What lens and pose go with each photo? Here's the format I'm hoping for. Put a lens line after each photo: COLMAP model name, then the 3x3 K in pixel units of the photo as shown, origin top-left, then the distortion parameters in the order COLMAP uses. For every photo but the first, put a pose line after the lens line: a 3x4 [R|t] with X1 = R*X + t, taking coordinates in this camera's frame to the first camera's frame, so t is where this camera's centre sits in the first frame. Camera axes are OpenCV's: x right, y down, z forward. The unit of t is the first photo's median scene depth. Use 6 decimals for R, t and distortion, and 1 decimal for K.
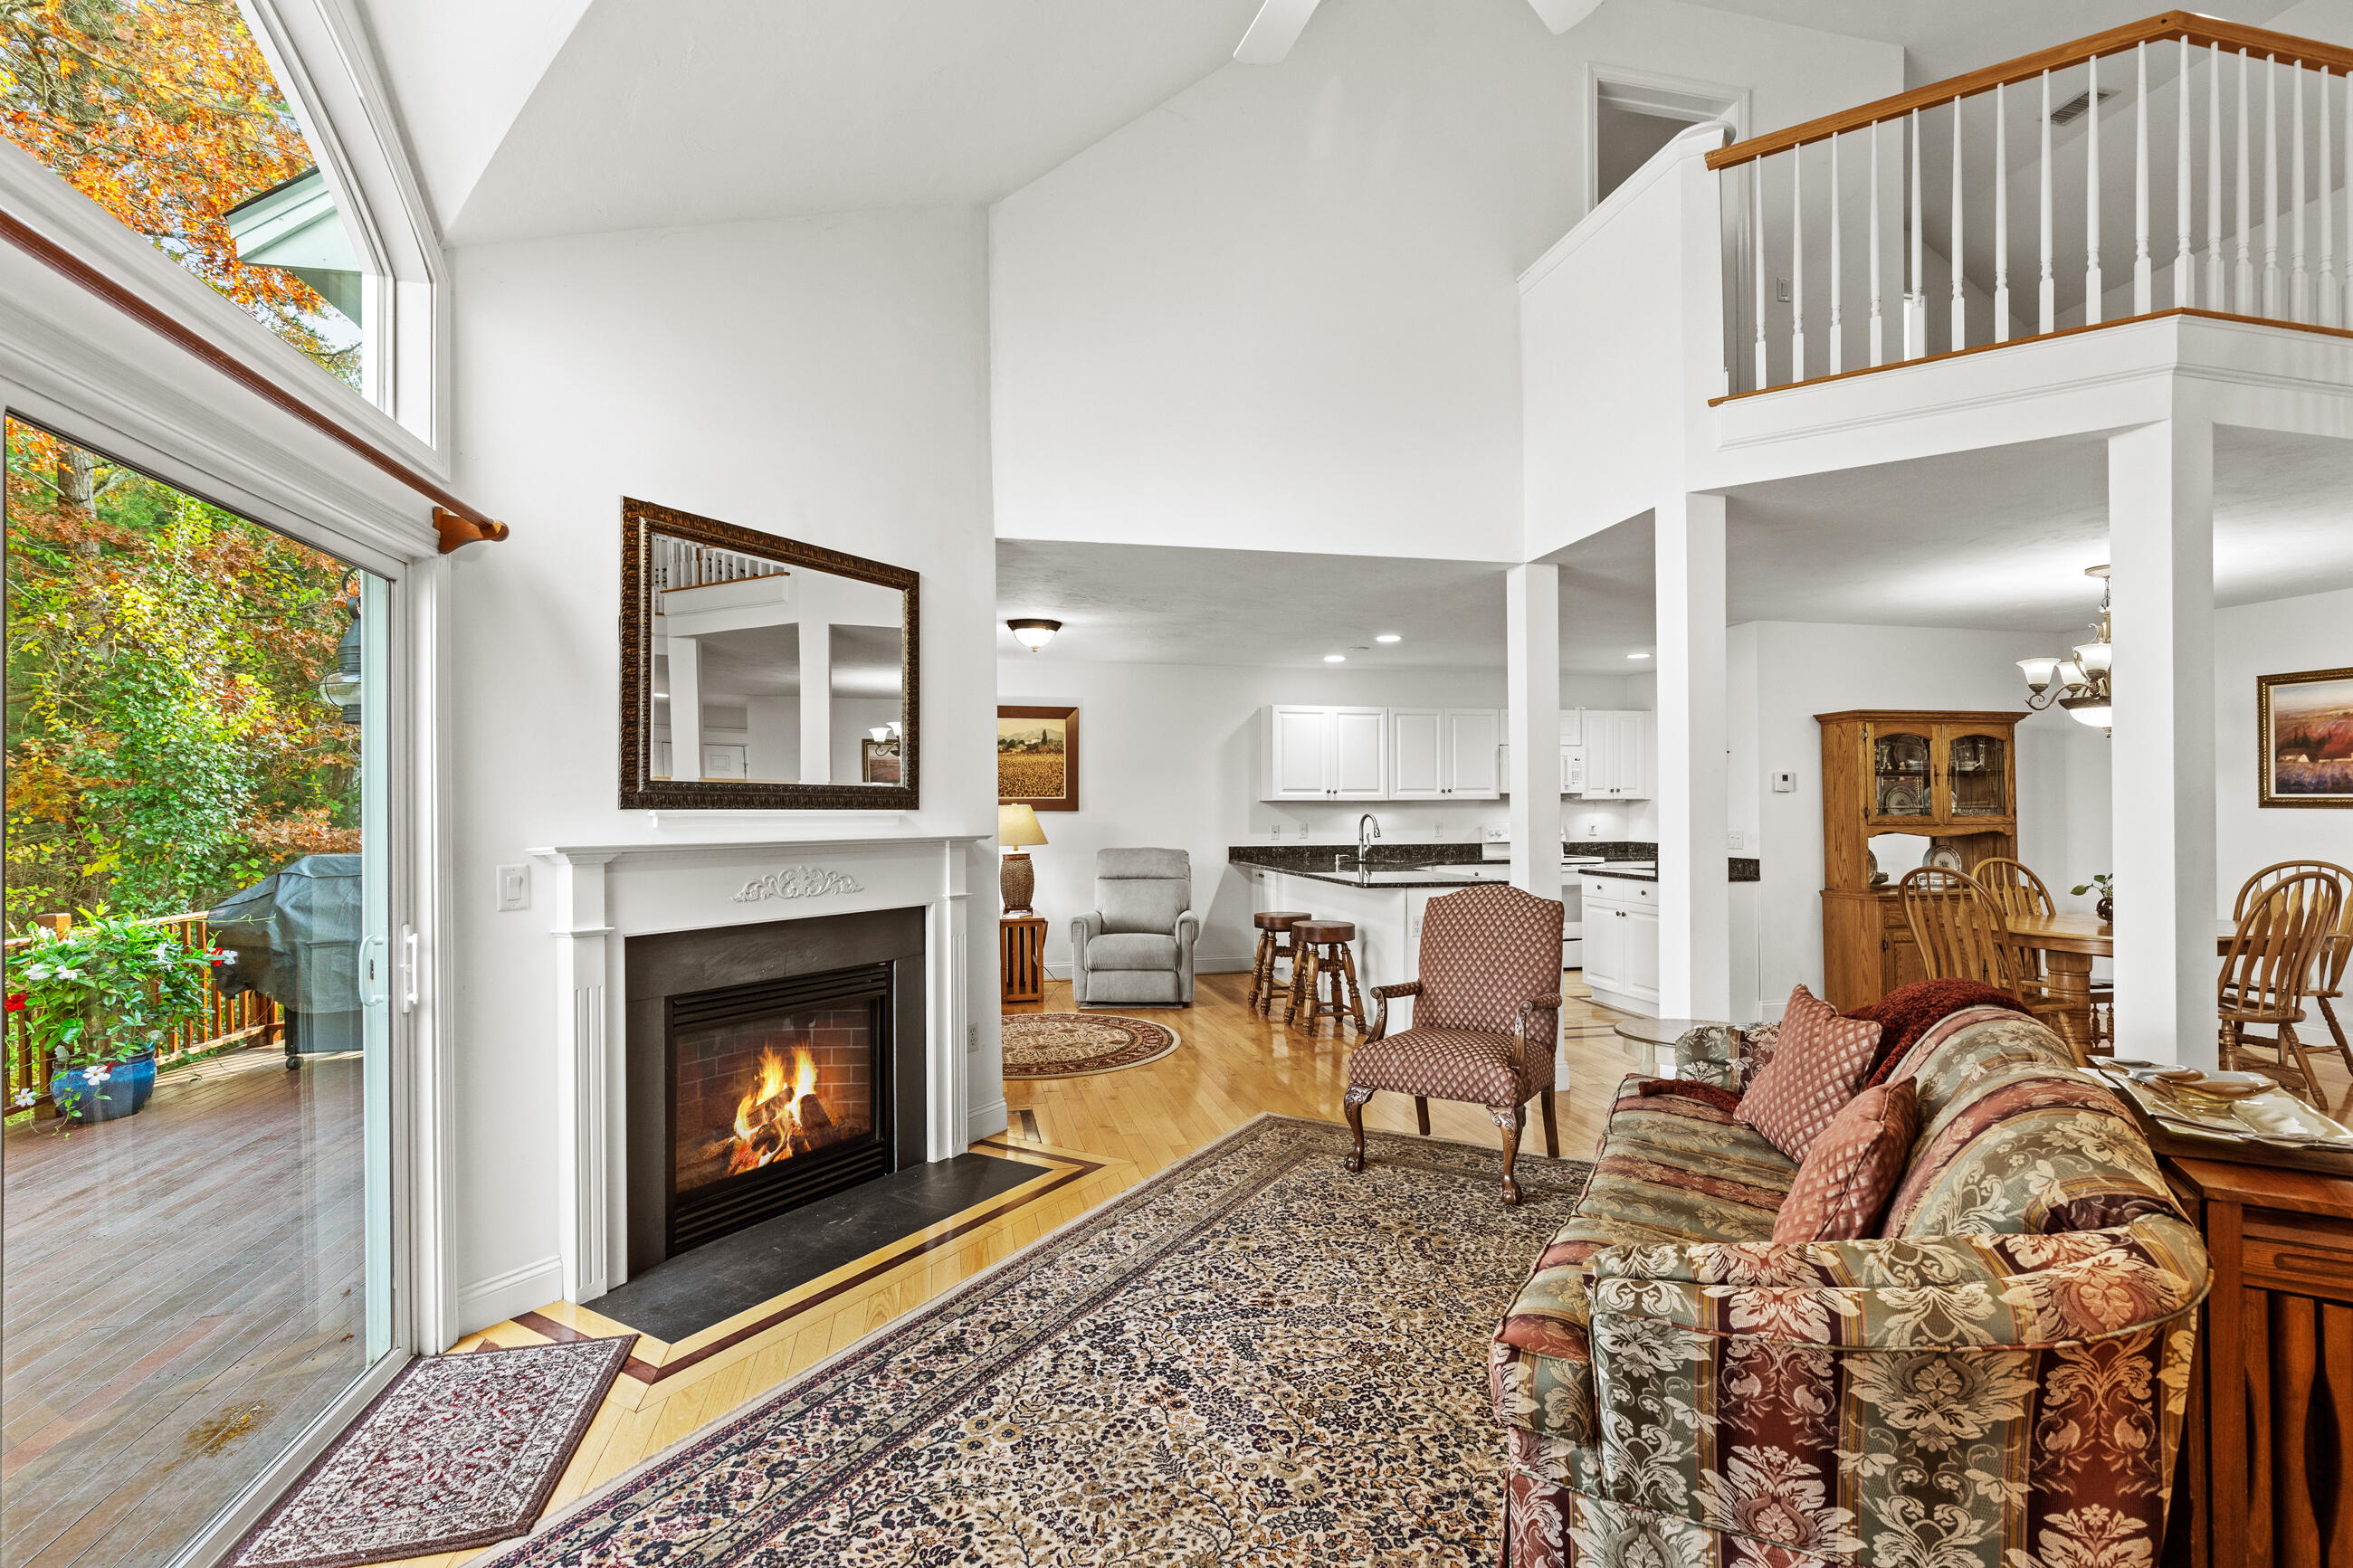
lens RADIAL K [[1057.3, 0, 1180.5], [0, 1057.3, 799.3], [0, 0, 1]] dist [0.008713, -0.000202]
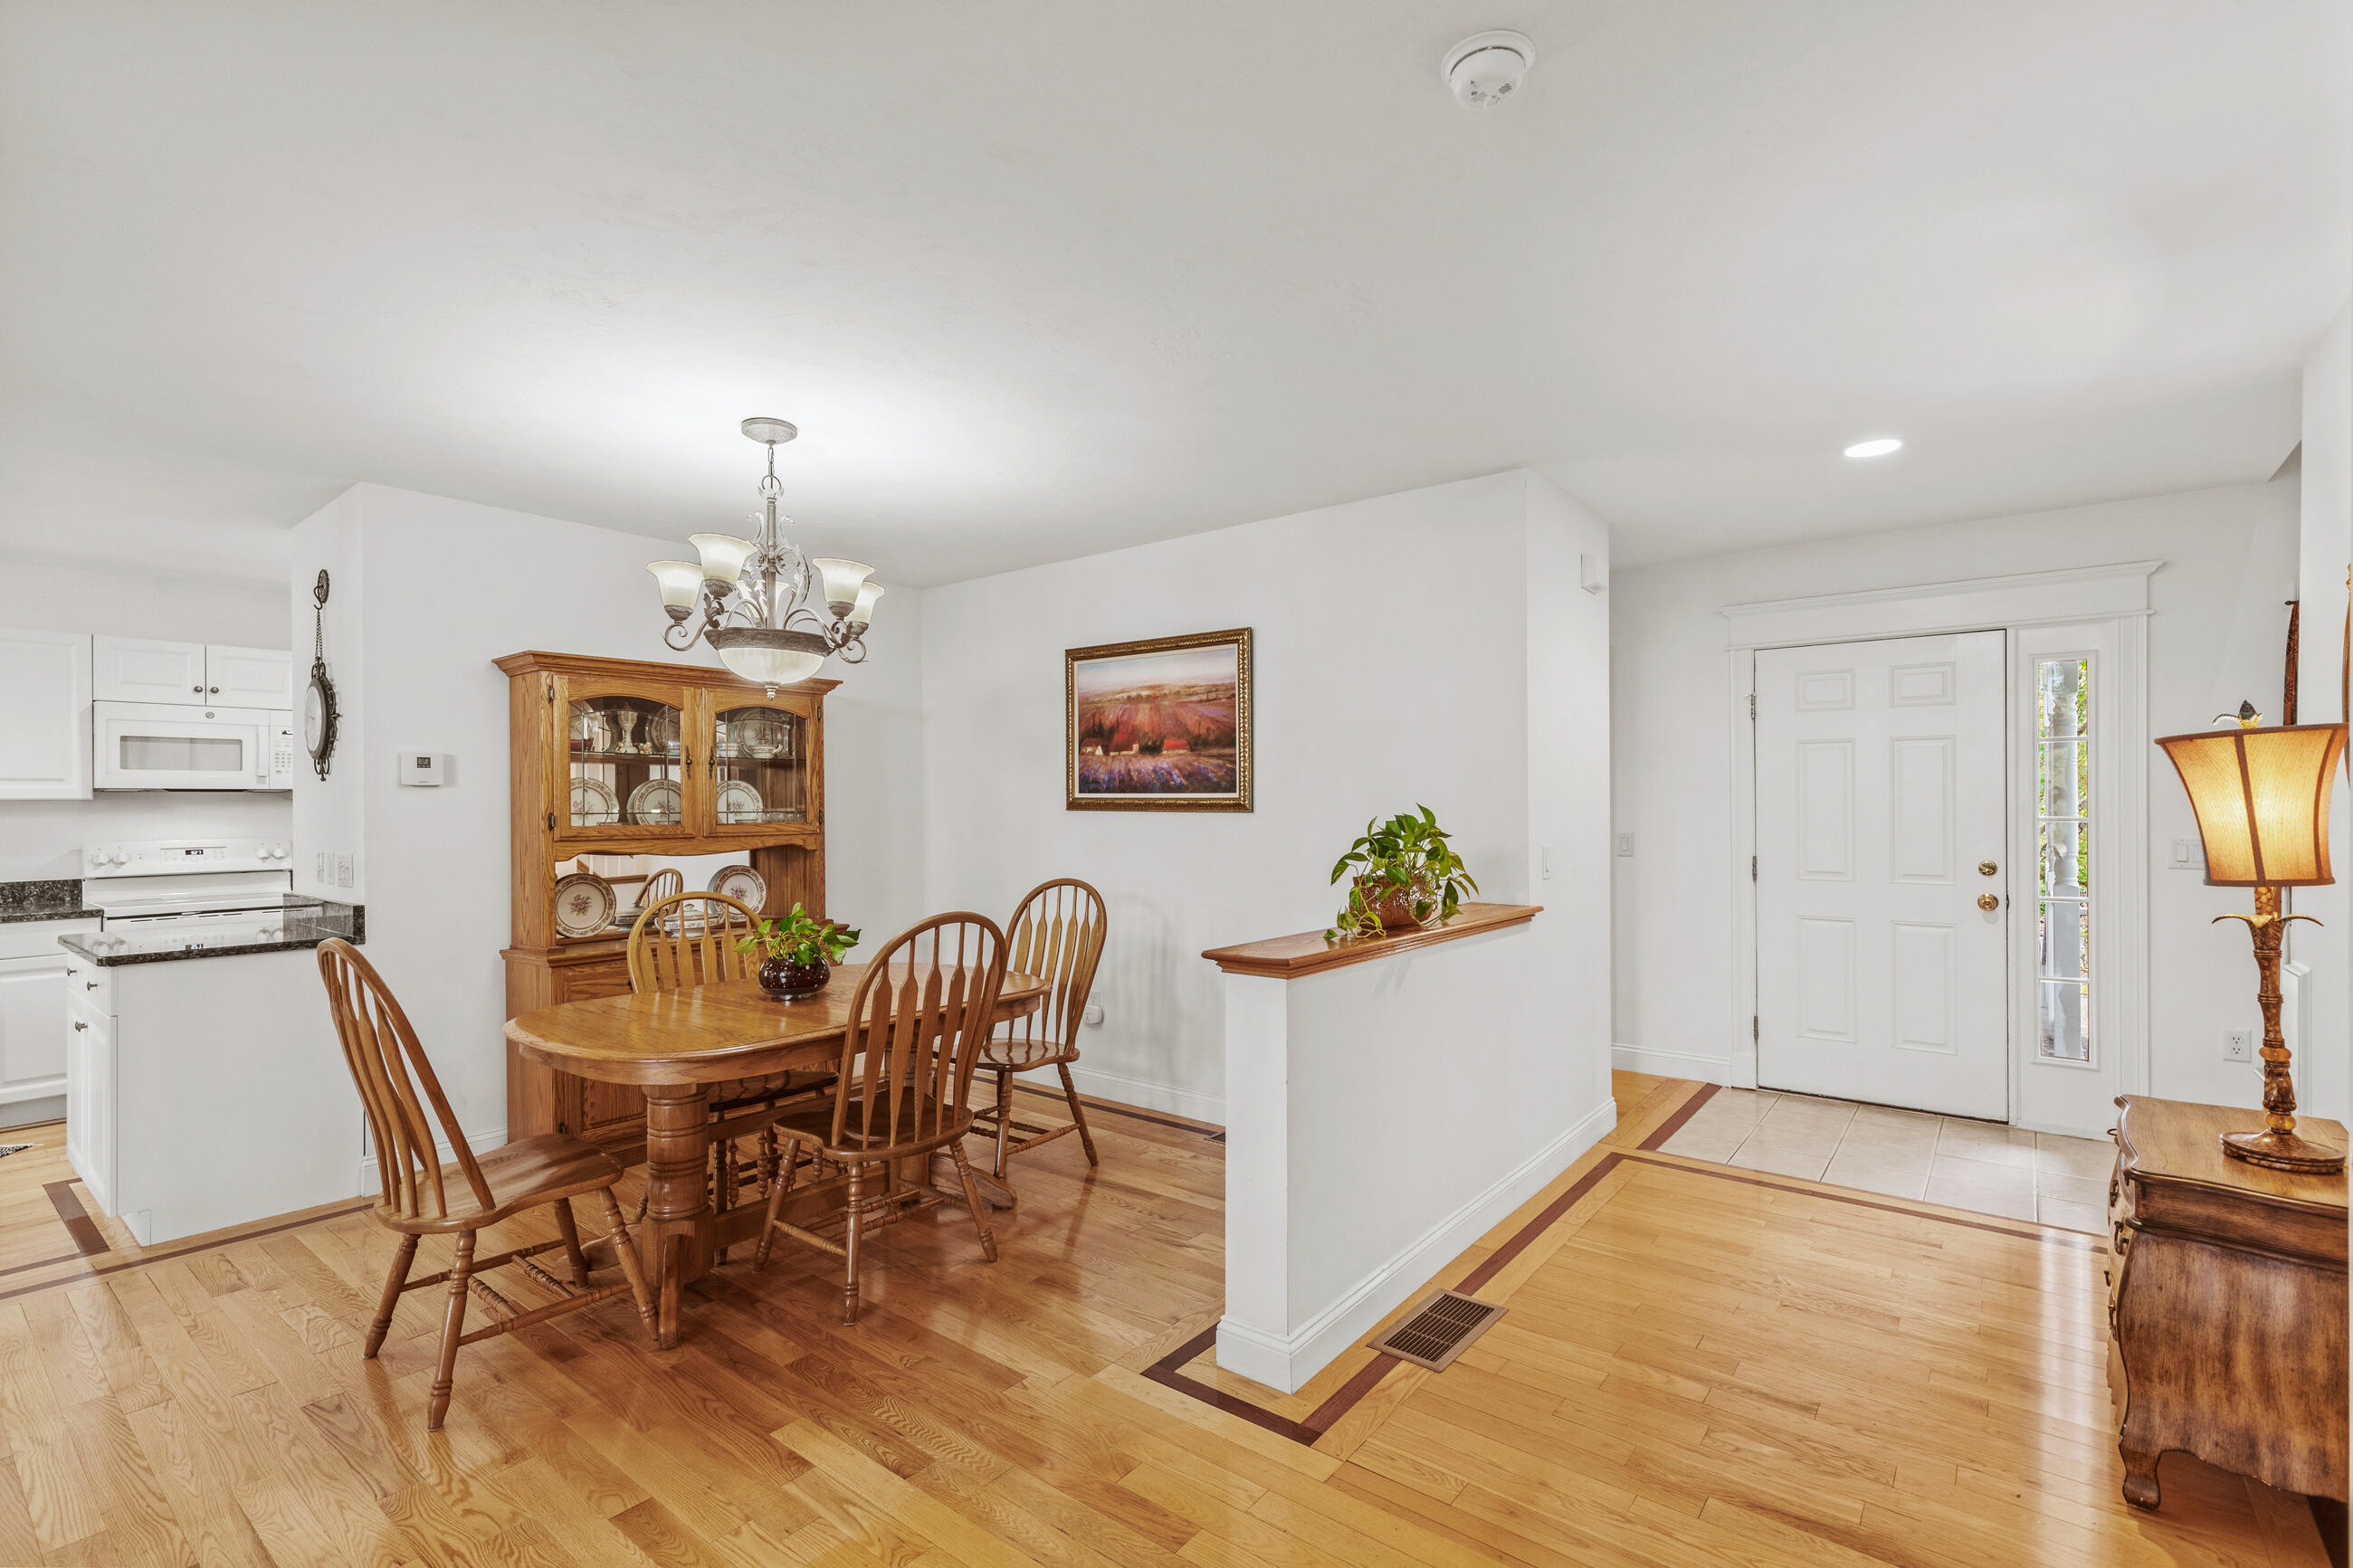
lens RADIAL K [[1057.3, 0, 1196.4], [0, 1057.3, 799.8], [0, 0, 1]] dist [0.008713, -0.000202]
pose [[0.777284, 0.002627, 0.629145, 0.594939], [-0.001571, 0.999996, -0.002234, 0.001403], [-0.629148, 0.000748, 0.777285, 0.316338]]
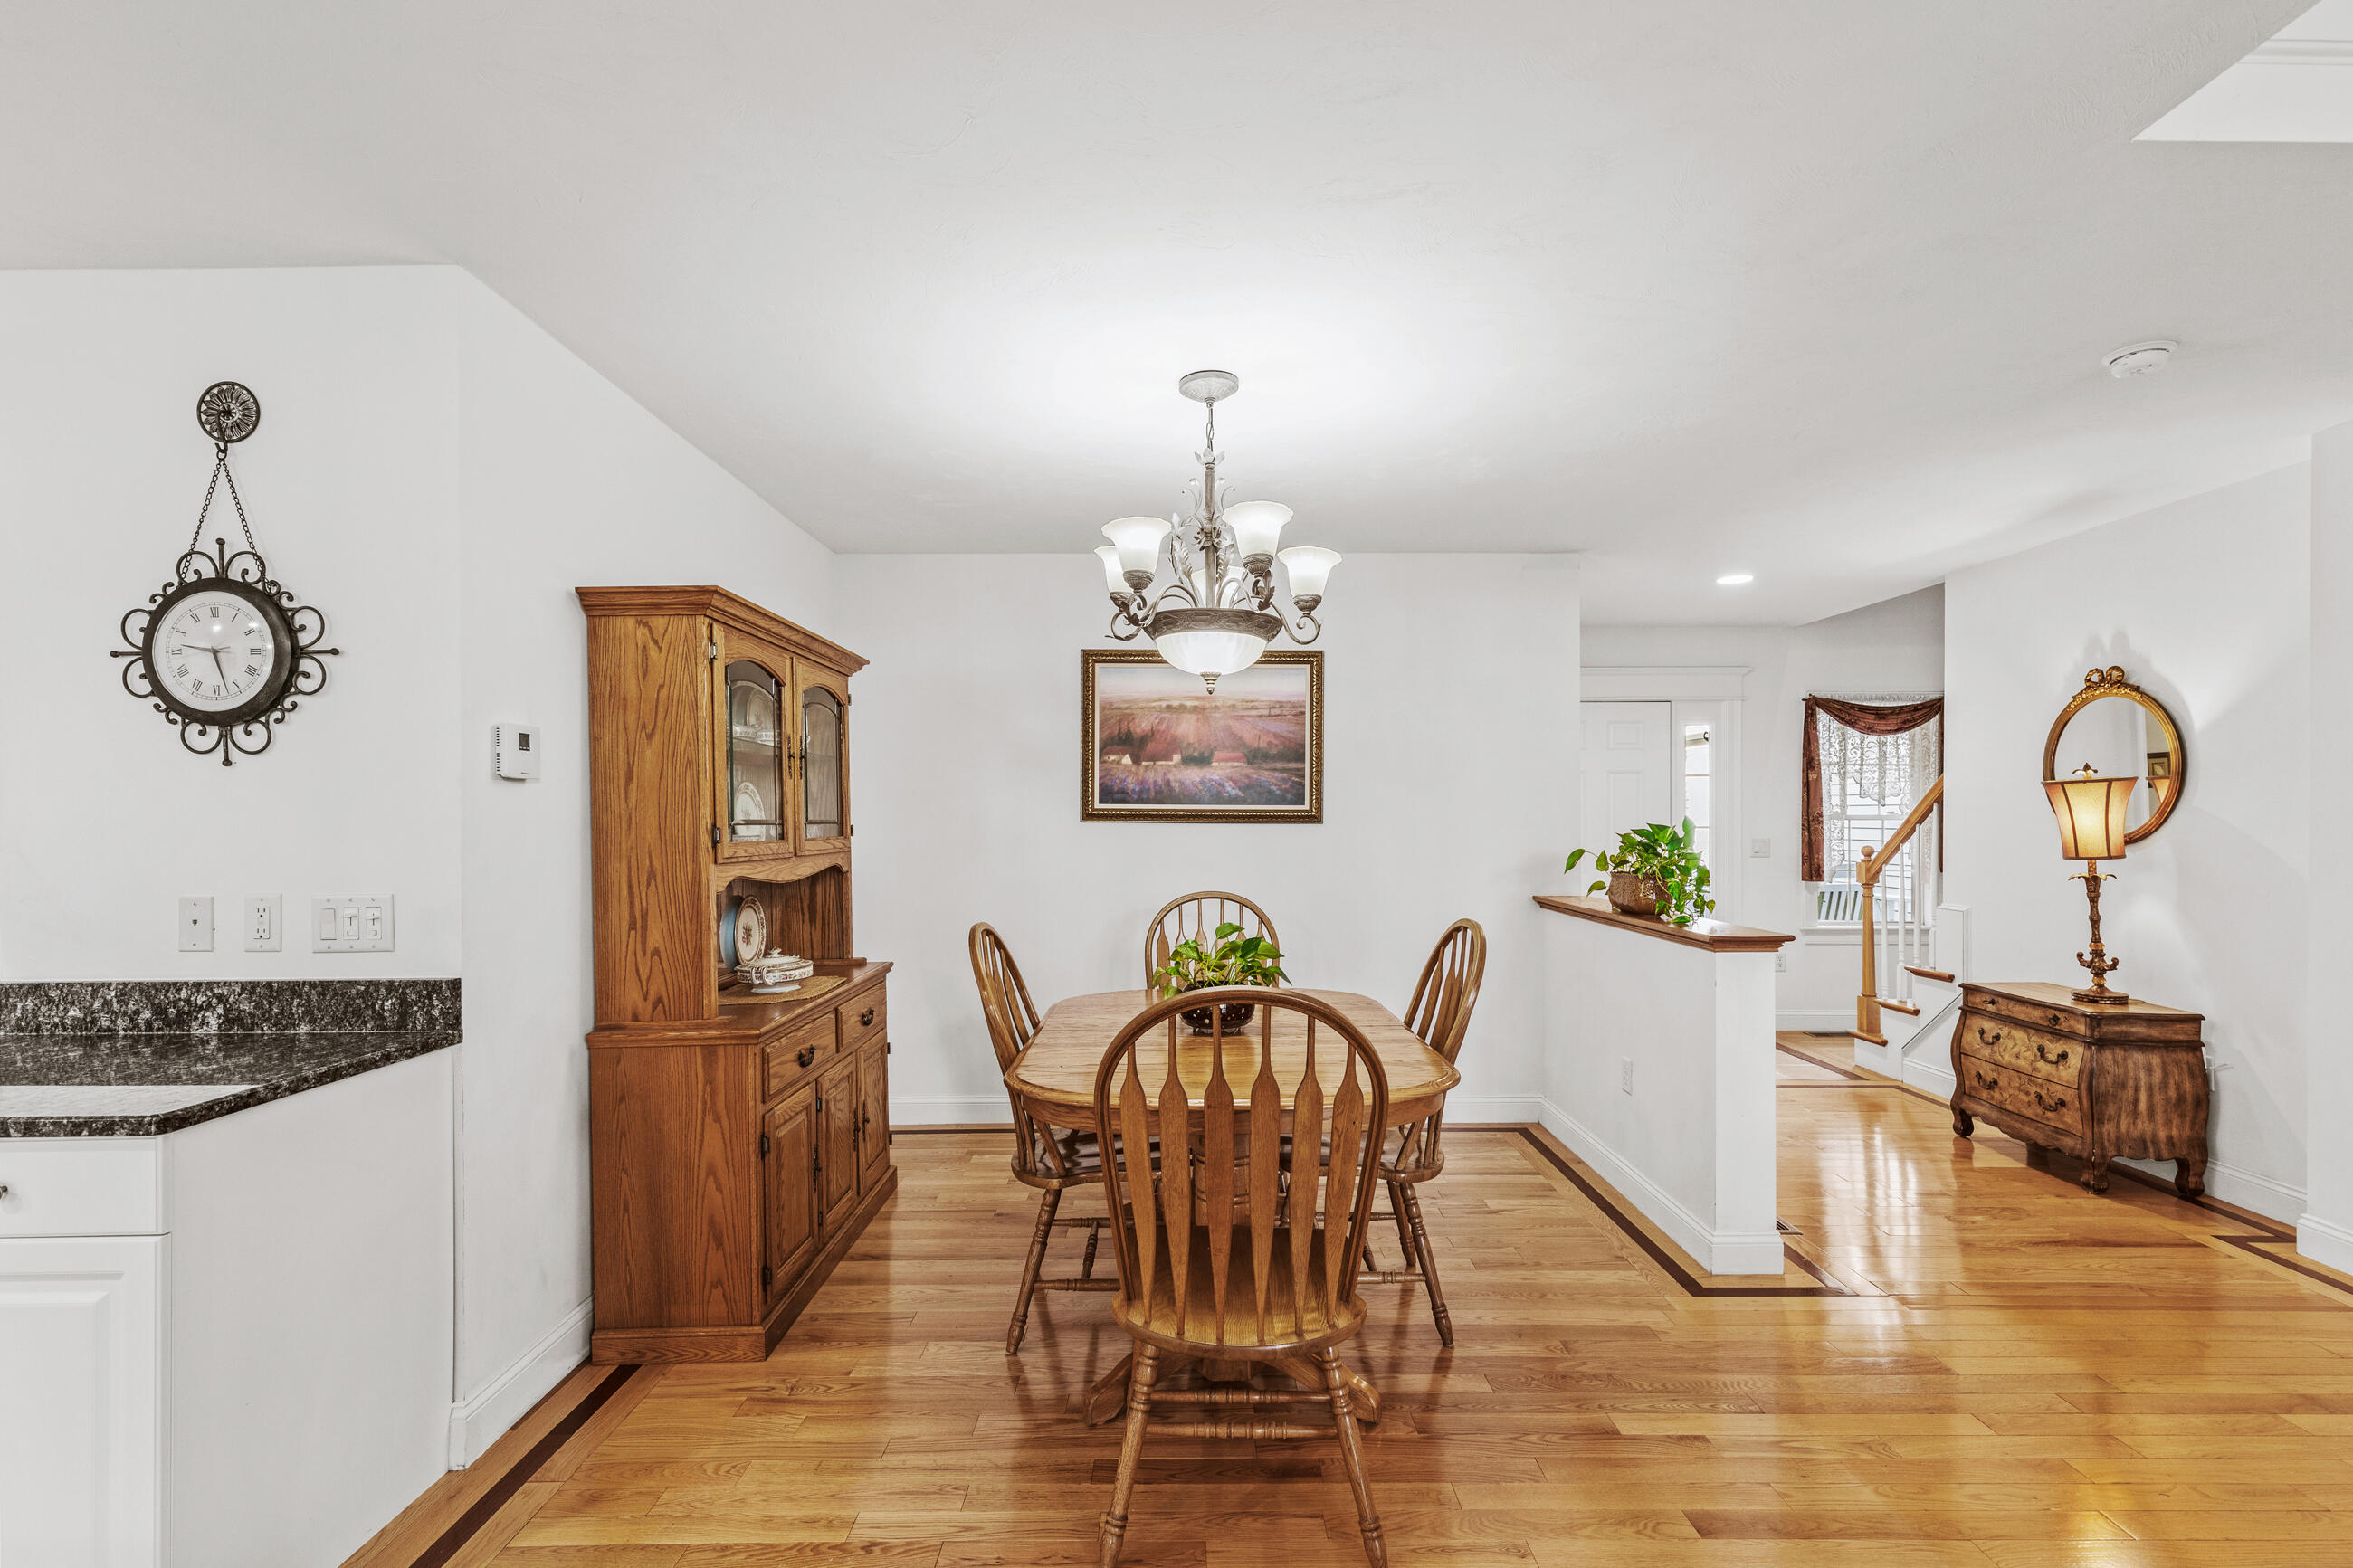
lens RADIAL K [[1057.3, 0, 1185.1], [0, 1057.3, 813.6], [0, 0, 1]] dist [0.008713, -0.000202]
pose [[0.224811, 0.006301, 0.974382, 0.300991], [-0.004430, 0.999975, -0.005444, 0.005700], [-0.974392, -0.003092, 0.224833, 0.780855]]
